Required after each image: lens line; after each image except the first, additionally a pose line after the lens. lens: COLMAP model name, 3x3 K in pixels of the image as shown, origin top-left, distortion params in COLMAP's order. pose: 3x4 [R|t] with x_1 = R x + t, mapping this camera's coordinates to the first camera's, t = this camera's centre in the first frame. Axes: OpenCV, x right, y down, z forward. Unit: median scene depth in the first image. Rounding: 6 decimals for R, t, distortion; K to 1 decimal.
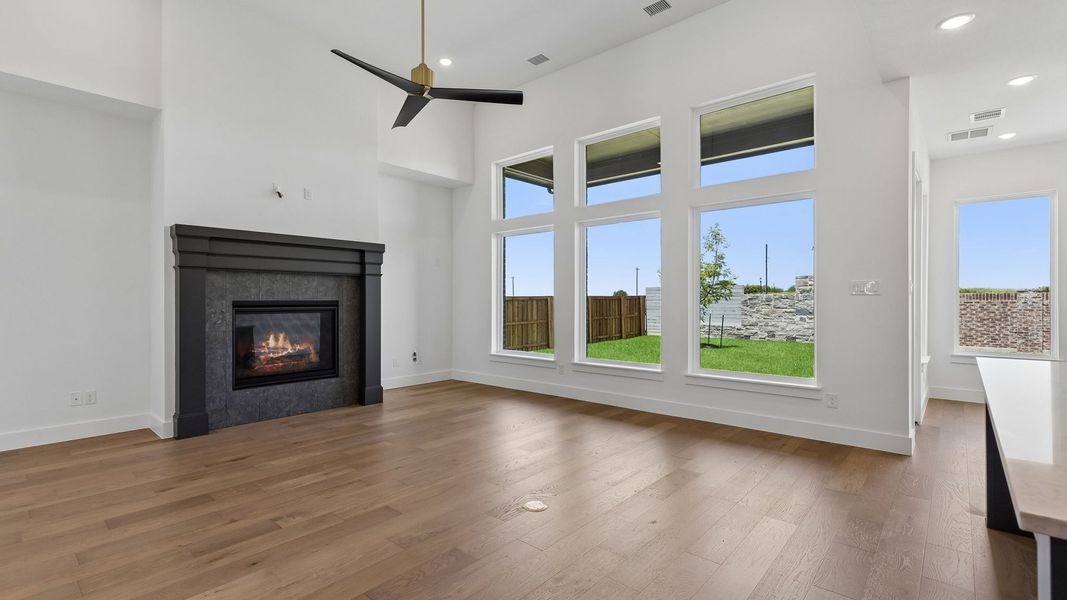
lens RADIAL K [[489.2, 0, 536.8], [0, 489.2, 303.9], [0, 0, 1]] dist [0.014096, 0.000289]
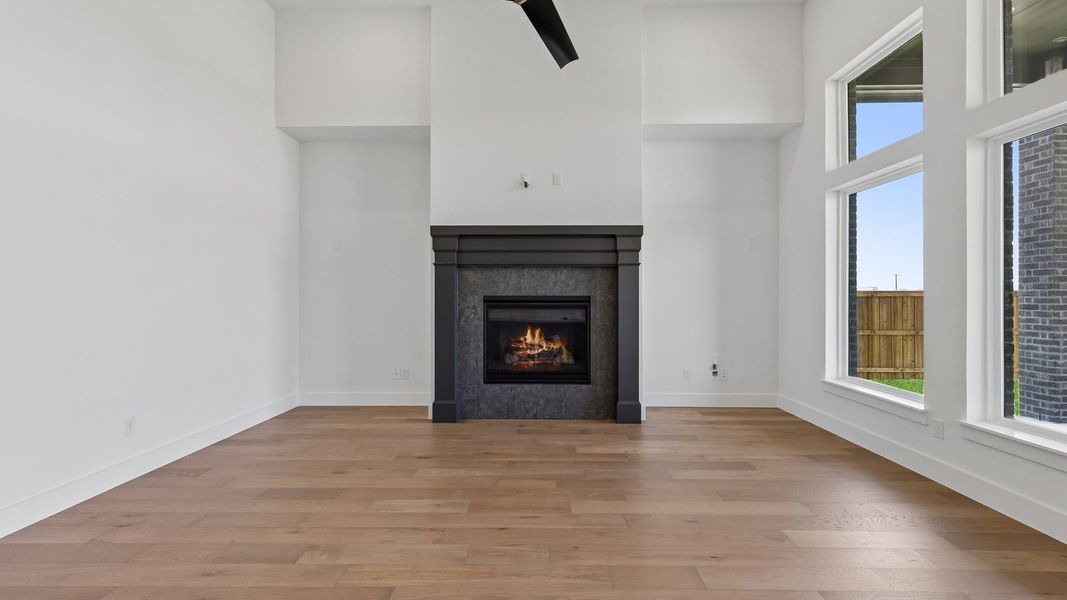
lens RADIAL K [[489.2, 0, 533.3], [0, 489.2, 290.2], [0, 0, 1]] dist [0.014096, 0.000289]
pose [[0.641435, -0.004196, -0.767166, 0.208170], [-0.008007, 0.999894, -0.012164, -0.005733], [0.767136, 0.013945, 0.641333, 0.390829]]
